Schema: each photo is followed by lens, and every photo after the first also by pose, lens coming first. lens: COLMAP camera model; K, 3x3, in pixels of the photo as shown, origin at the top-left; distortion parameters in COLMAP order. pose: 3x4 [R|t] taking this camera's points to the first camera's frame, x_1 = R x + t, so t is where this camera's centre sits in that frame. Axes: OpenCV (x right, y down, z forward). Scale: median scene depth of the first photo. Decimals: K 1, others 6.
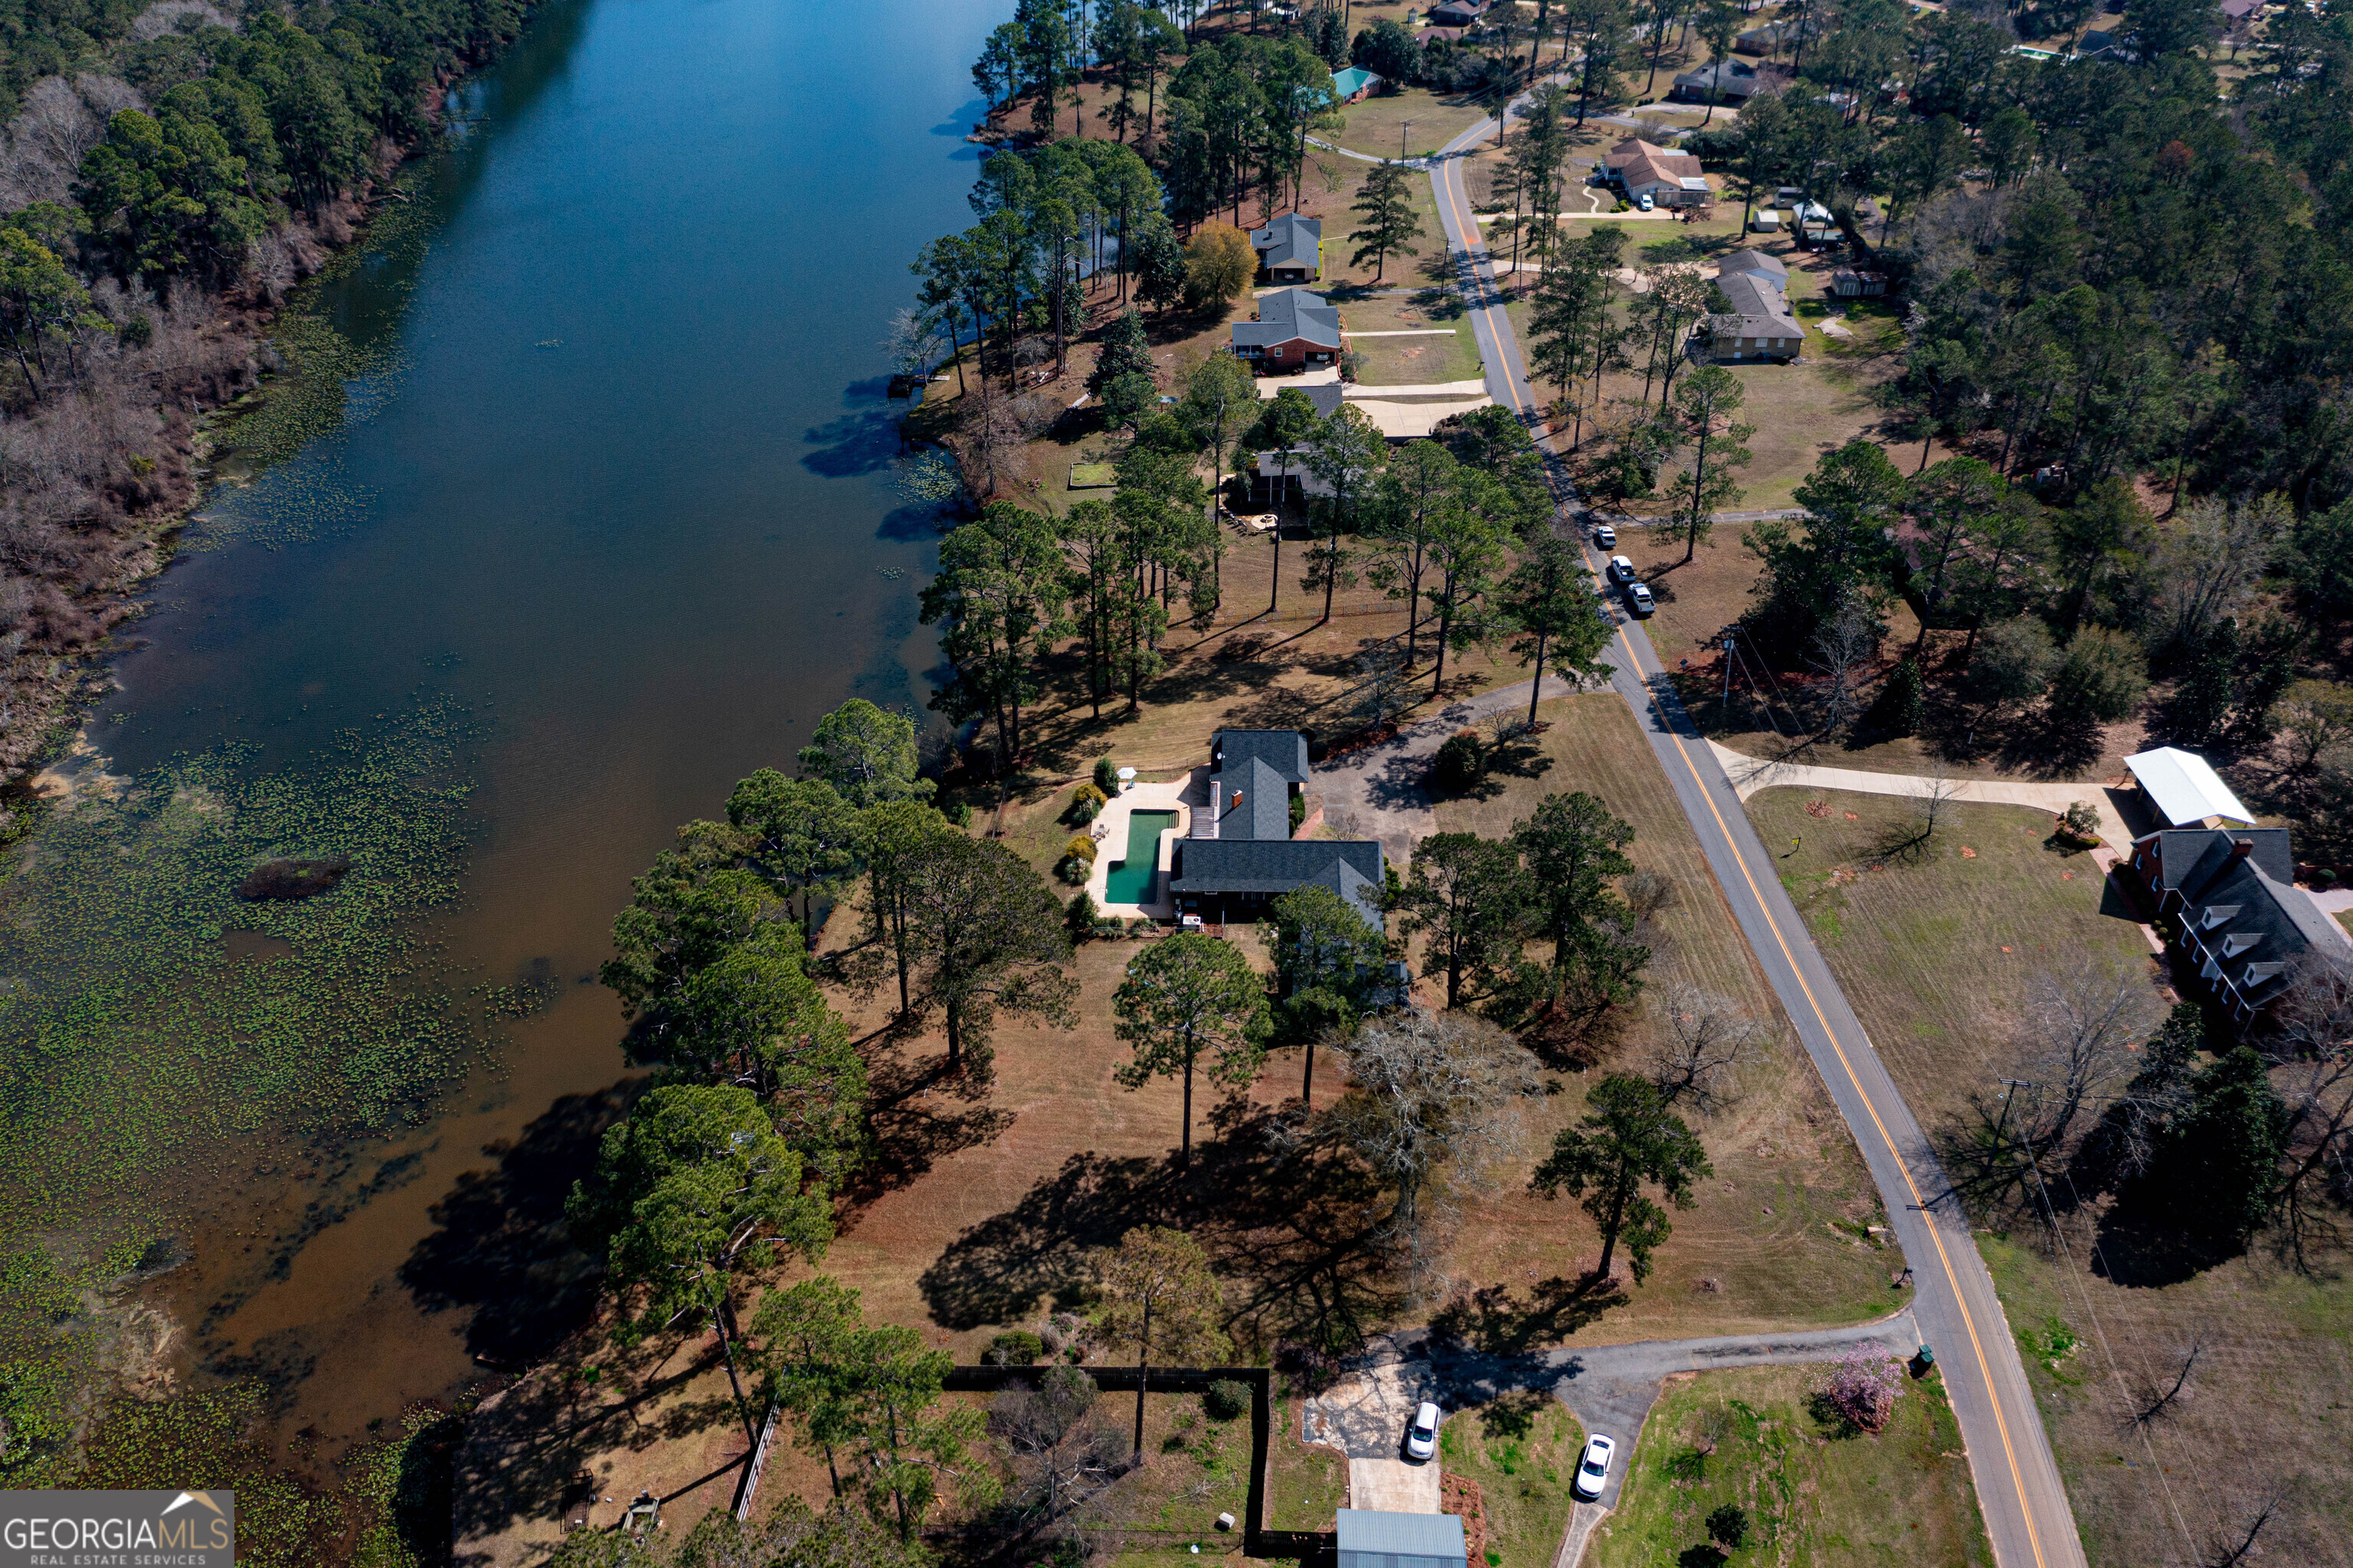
lens RADIAL K [[1827.6, 0, 1173.3], [0, 1827.6, 784.0], [0, 0, 1]] dist [-0.002793, 0.016699]
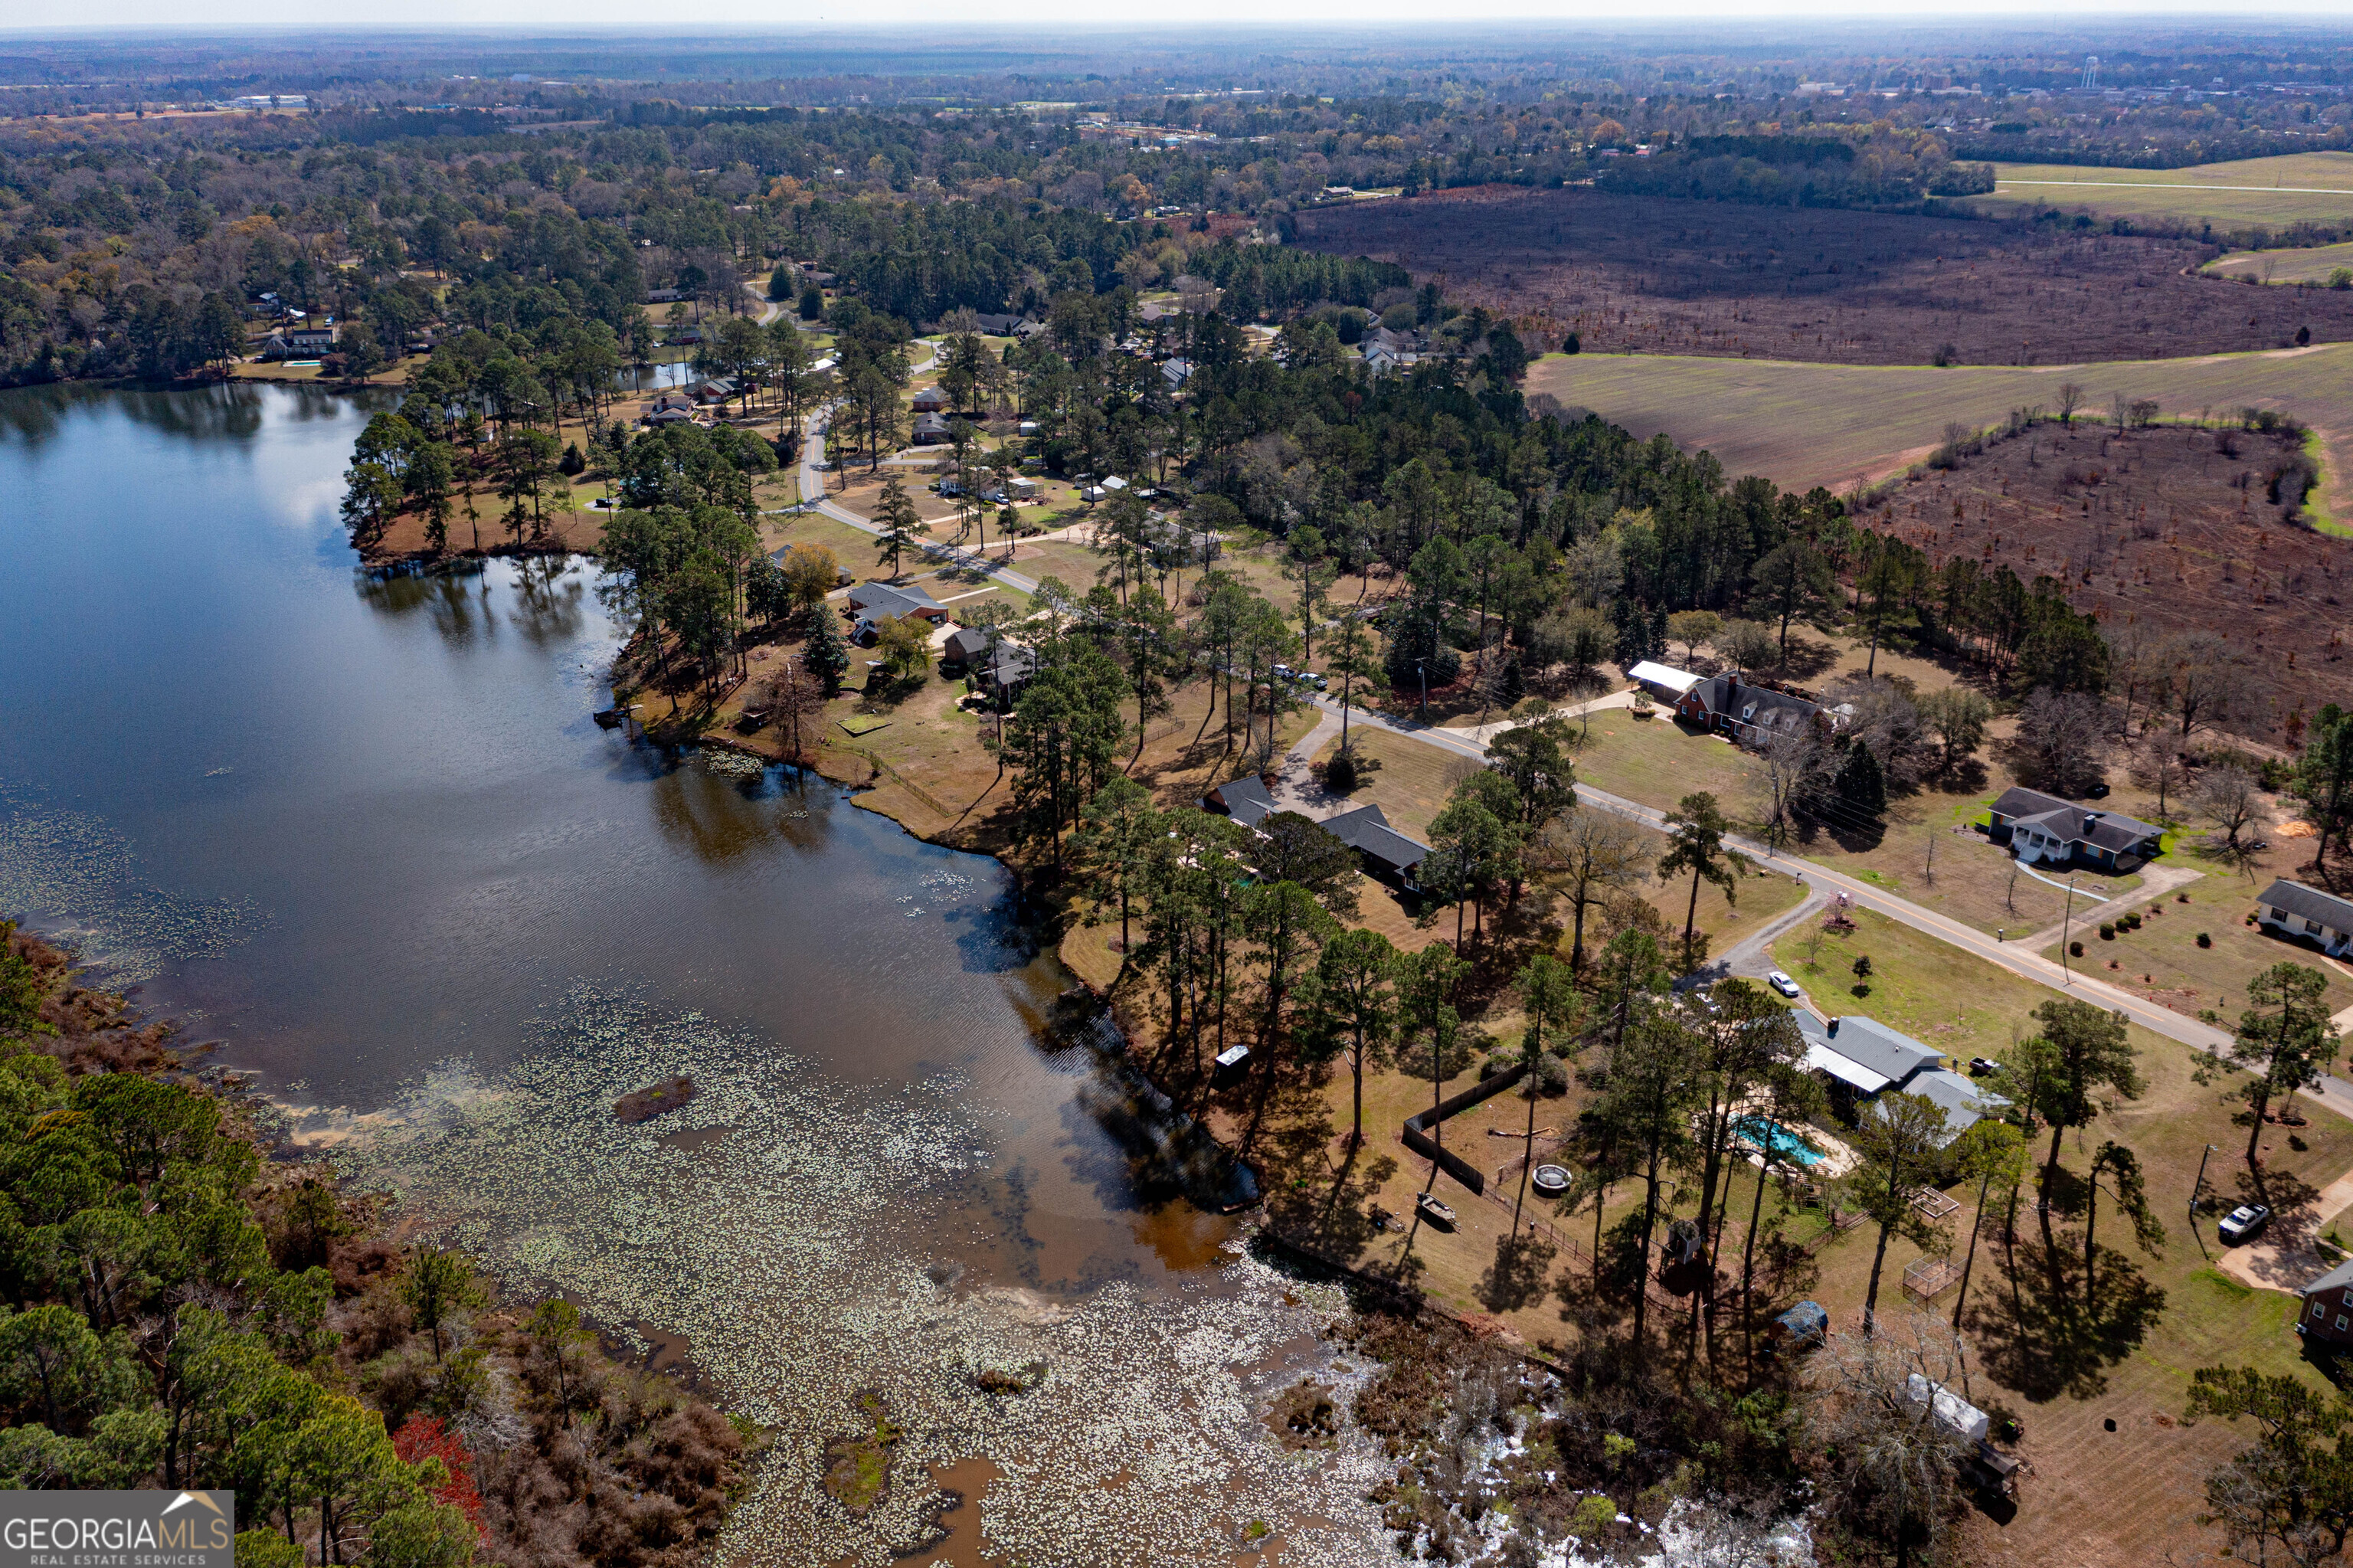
lens RADIAL K [[1827.6, 0, 1174.2], [0, 1827.6, 784.0], [0, 0, 1]] dist [-0.002793, 0.016699]
pose [[0.783215, -0.244294, 0.571748, -0.825288], [0.365359, 0.924891, -0.105307, 0.107194], [-0.503078, 0.291372, 0.813643, -0.151290]]
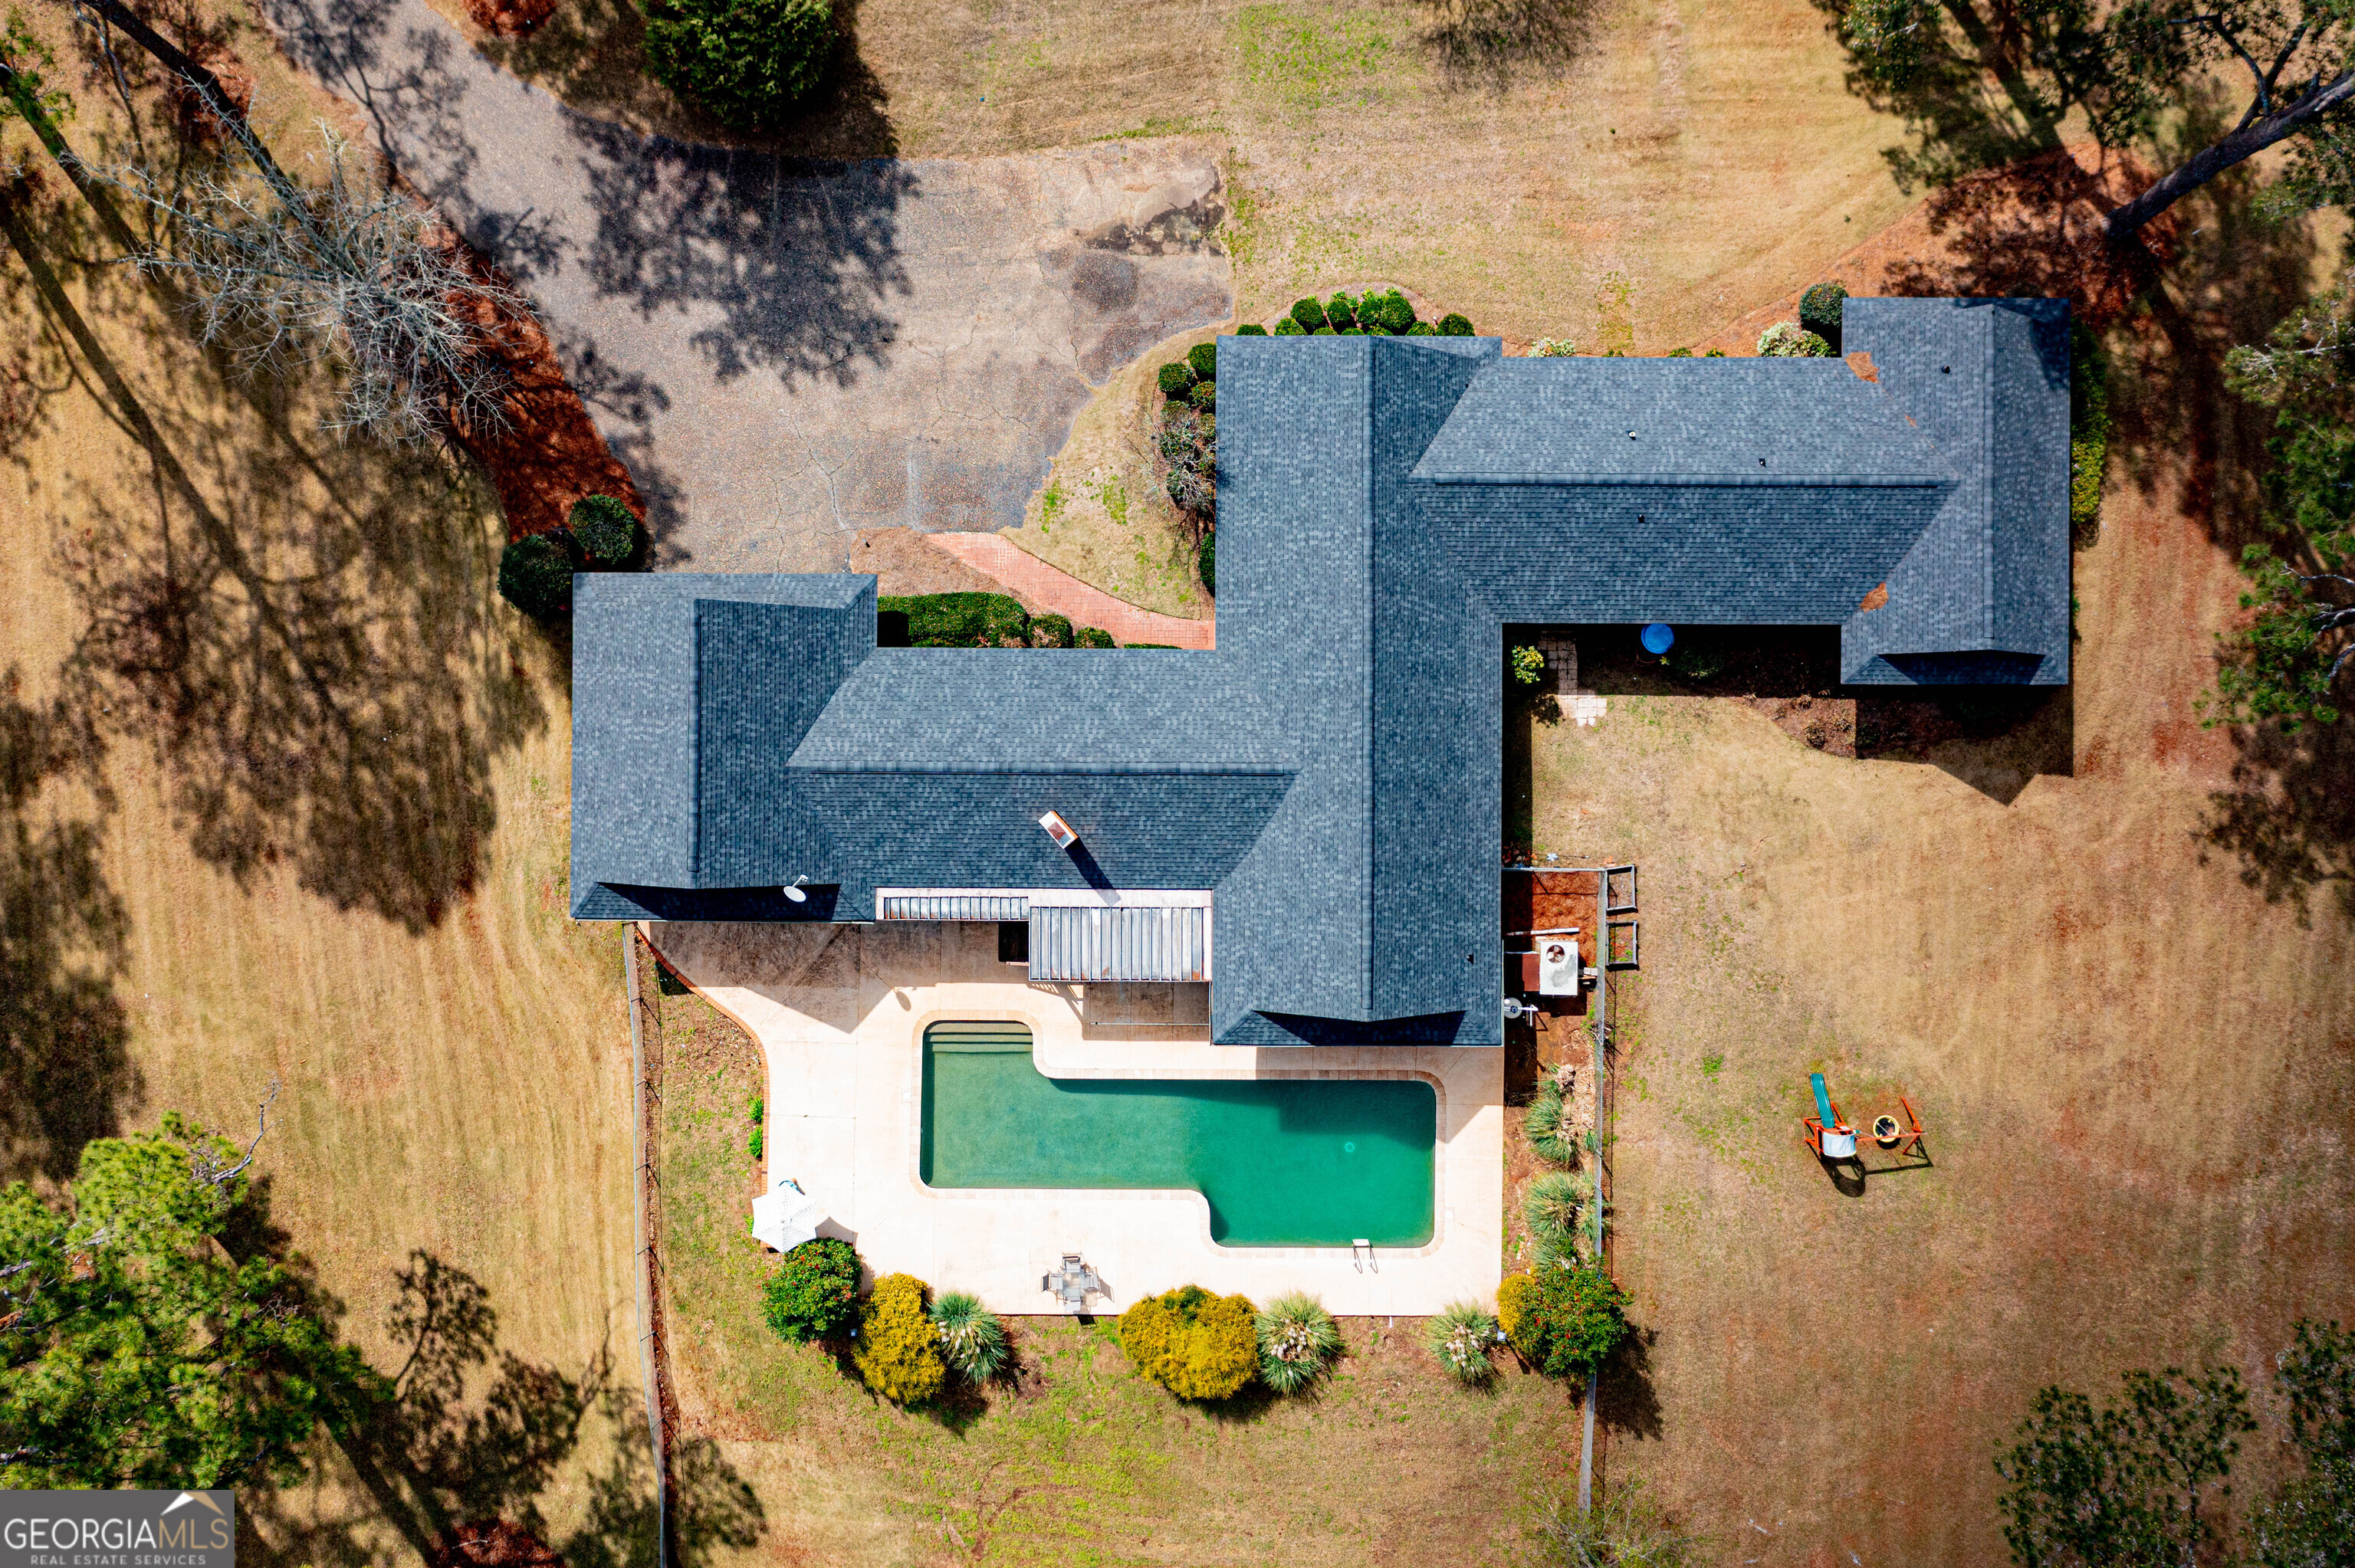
lens RADIAL K [[1828.9, 0, 1178.0], [0, 1828.9, 782.2], [0, 0, 1]] dist [-0.002793, 0.016699]
pose [[-0.029326, -0.999225, 0.026242, 0.032930], [0.583498, 0.004203, 0.812104, -0.200205], [-0.811585, 0.039128, 0.582923, 0.796731]]
